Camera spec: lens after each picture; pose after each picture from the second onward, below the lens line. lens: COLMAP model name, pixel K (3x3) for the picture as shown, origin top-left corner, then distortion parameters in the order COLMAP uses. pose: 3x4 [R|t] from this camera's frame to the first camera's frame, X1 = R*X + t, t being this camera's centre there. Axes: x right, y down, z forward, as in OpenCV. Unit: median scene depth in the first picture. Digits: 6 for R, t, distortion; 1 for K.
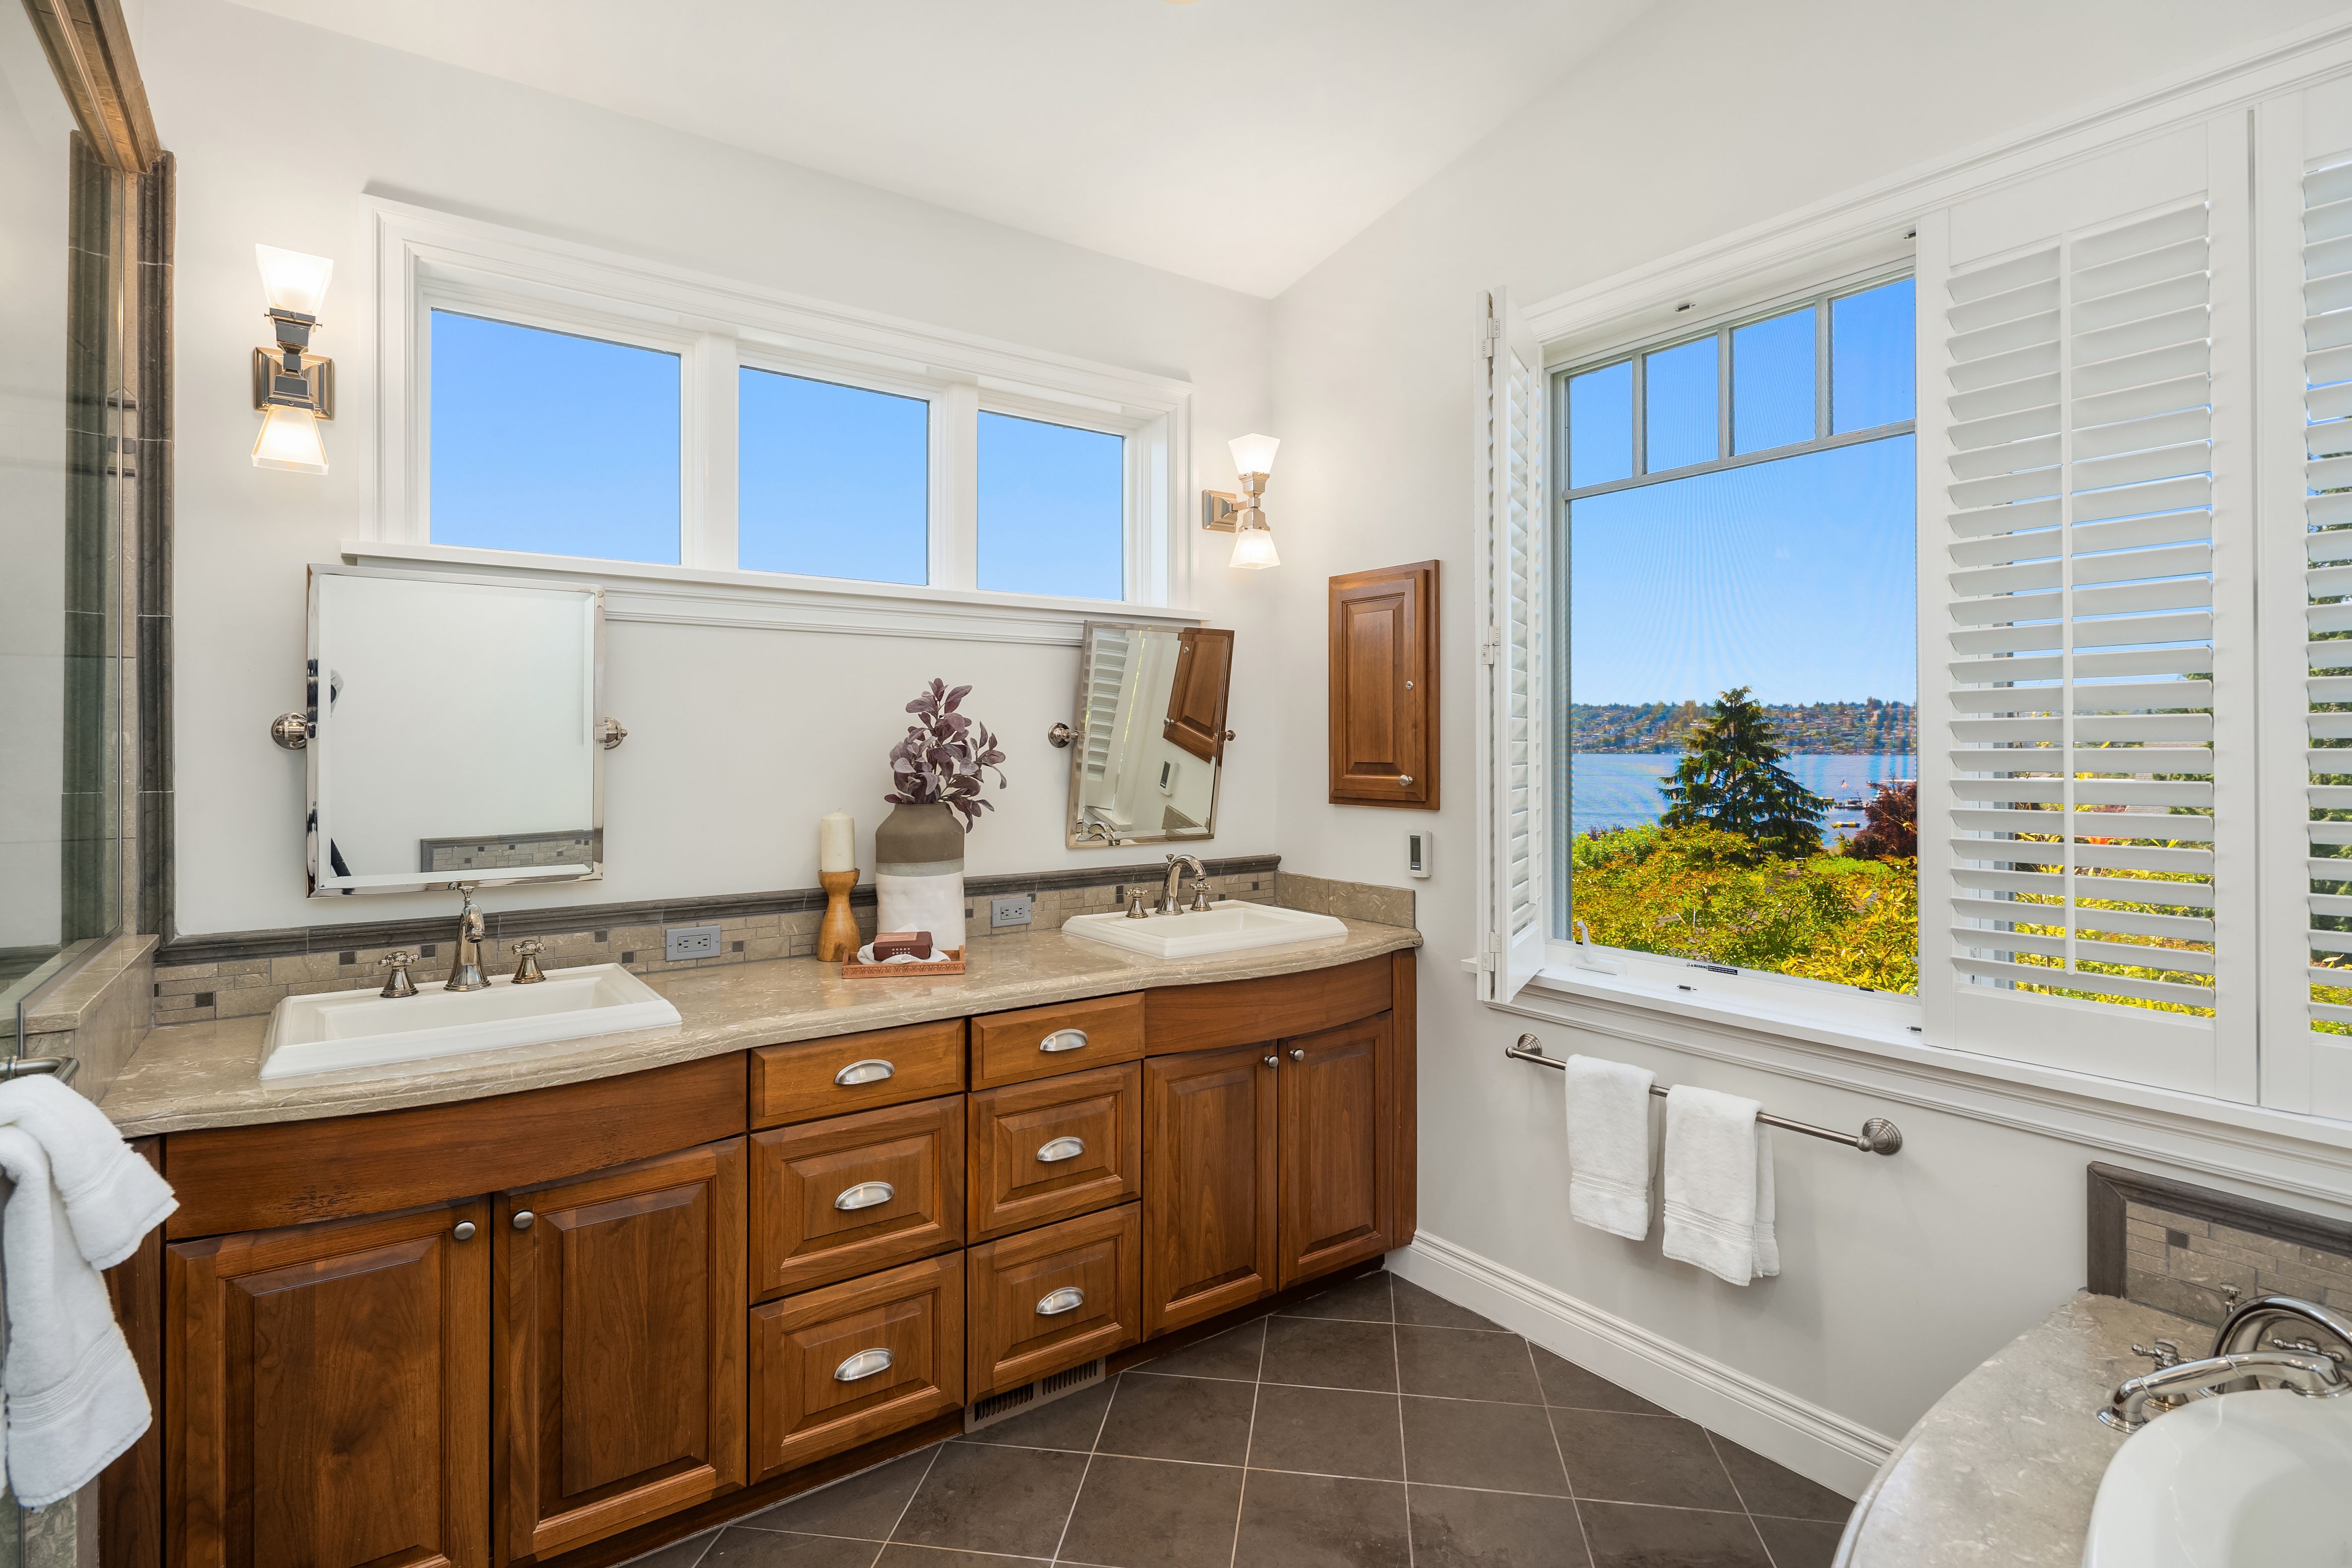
lens RADIAL K [[1176.9, 0, 1143.2], [0, 1176.9, 723.3], [0, 0, 1]] dist [0.005598, -0.008495]
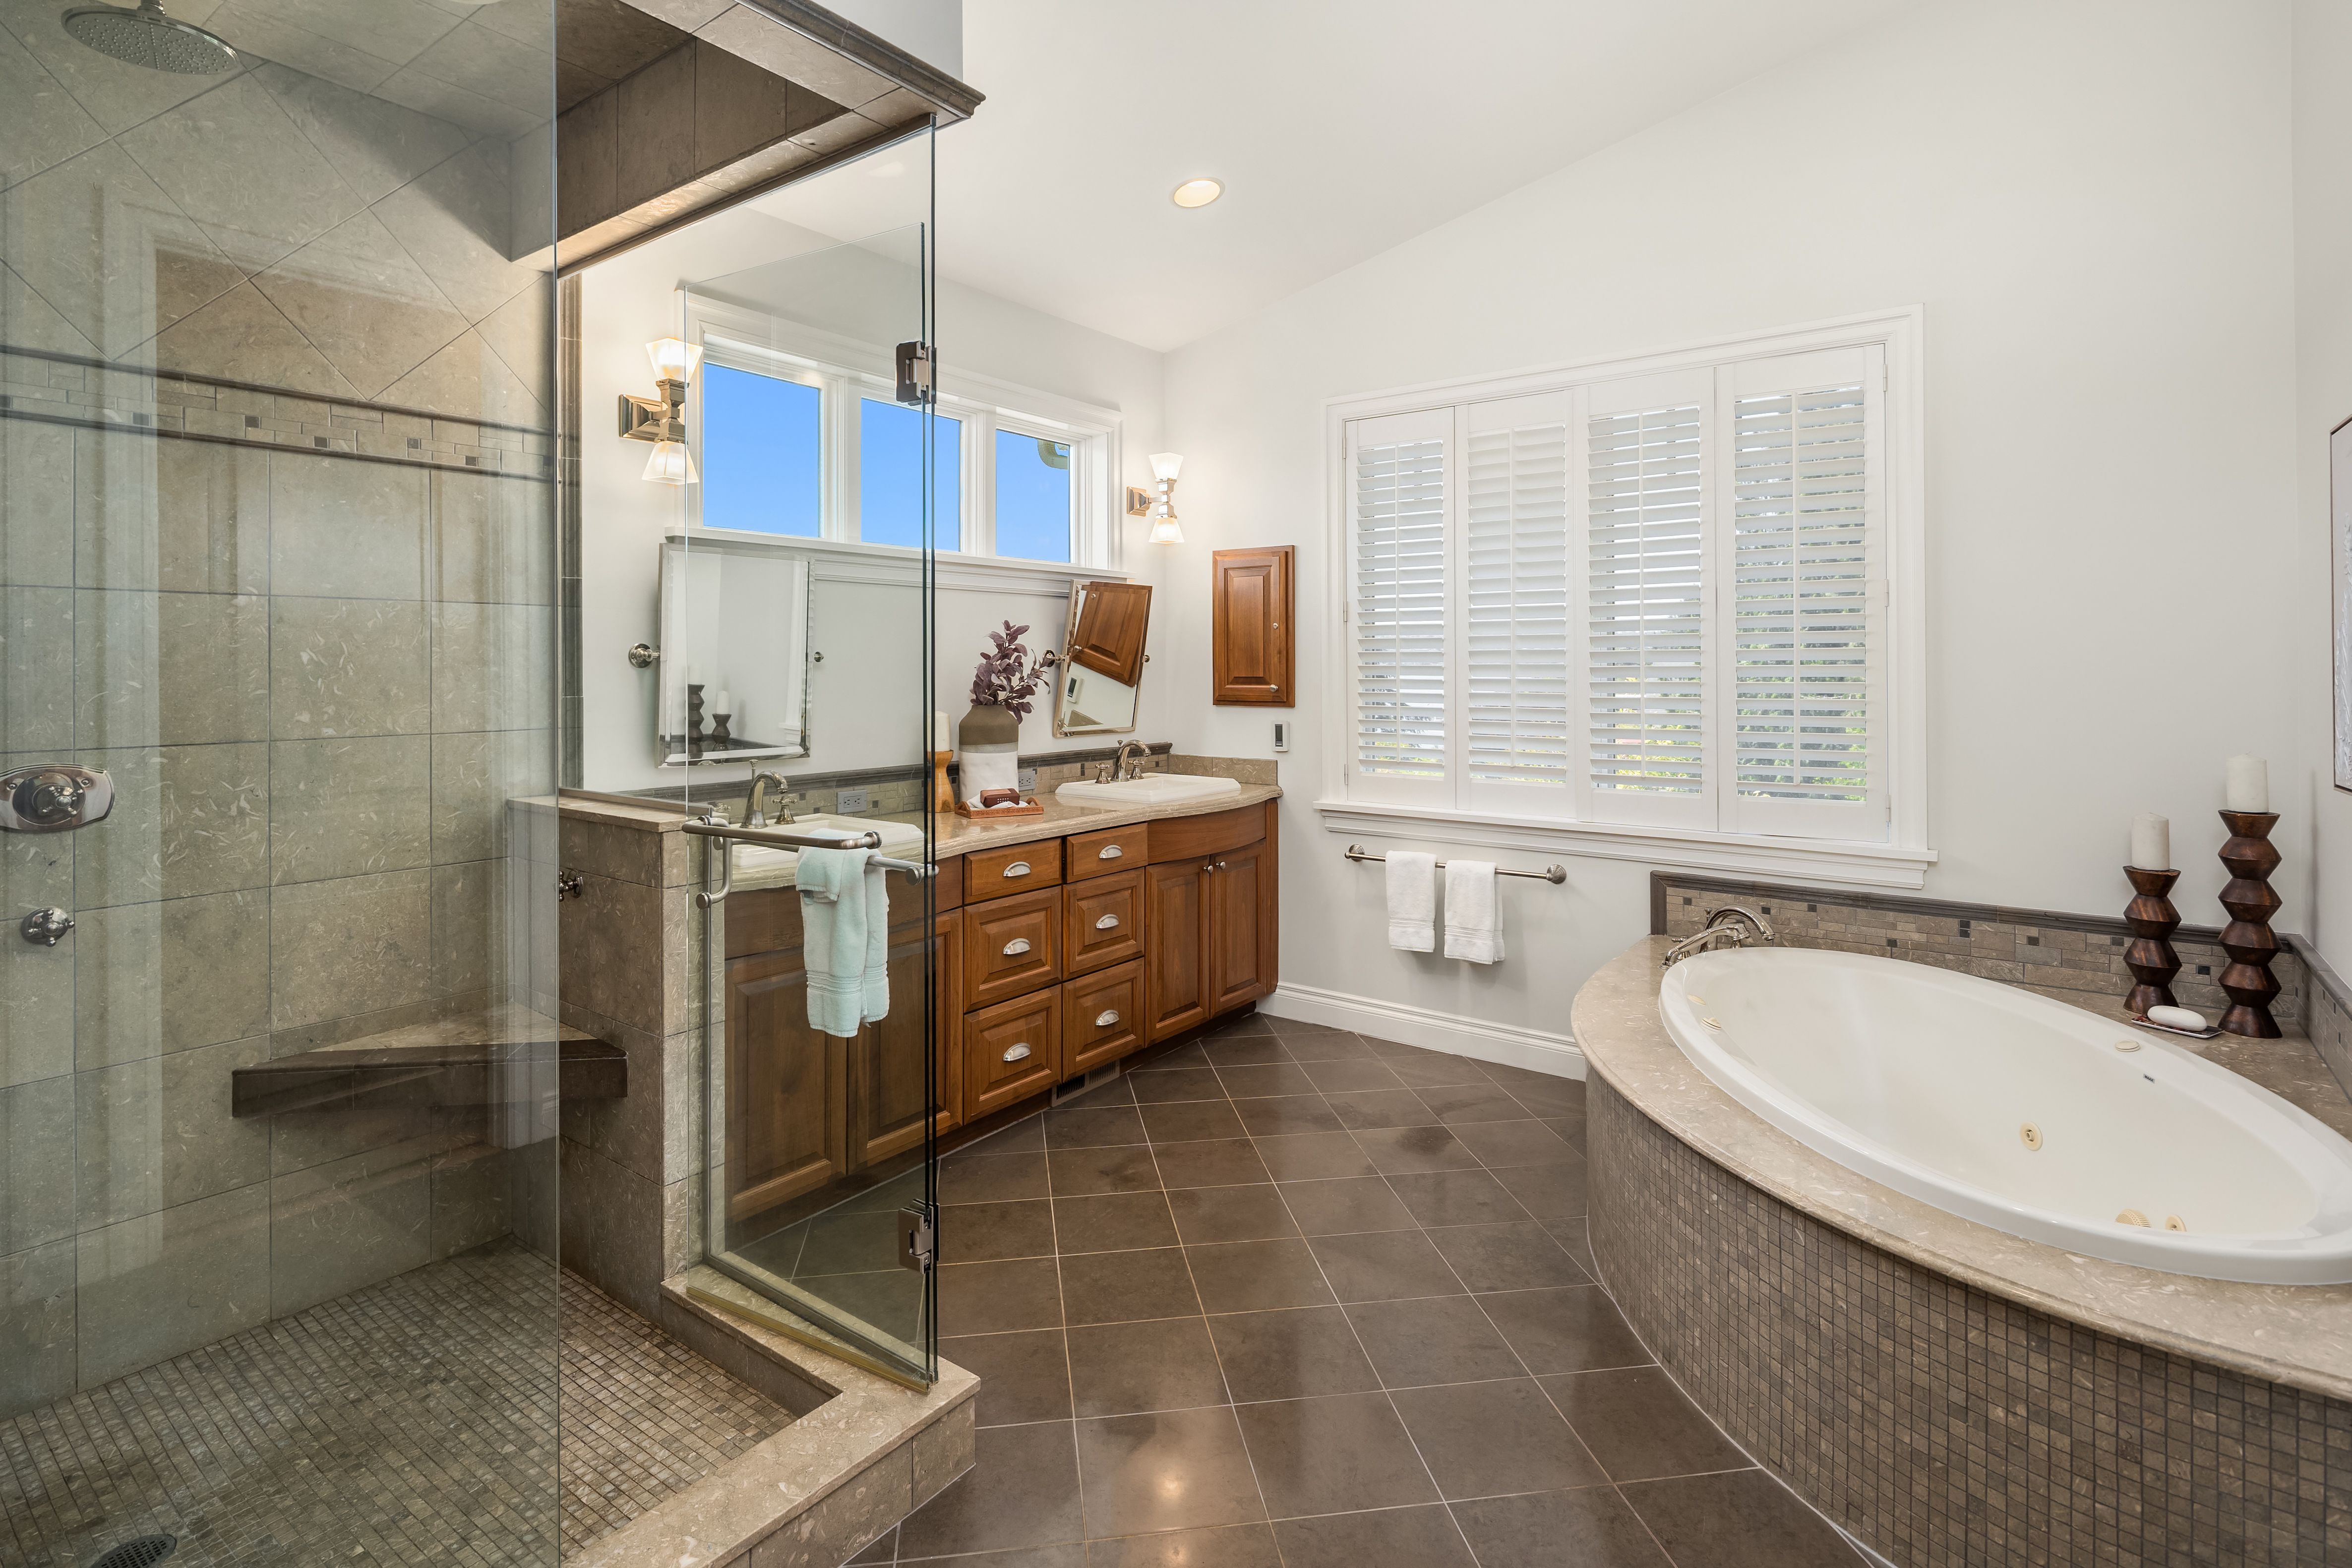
lens RADIAL K [[1189.8, 0, 1172.1], [0, 1189.8, 621.8], [0, 0, 1]] dist [-0.001732, -0.000719]
pose [[0.949155, 0.010443, 0.314635, -0.447615], [-0.004291, 0.999786, -0.020238, -0.006531], [-0.314779, 0.017859, 0.948997, -0.494049]]
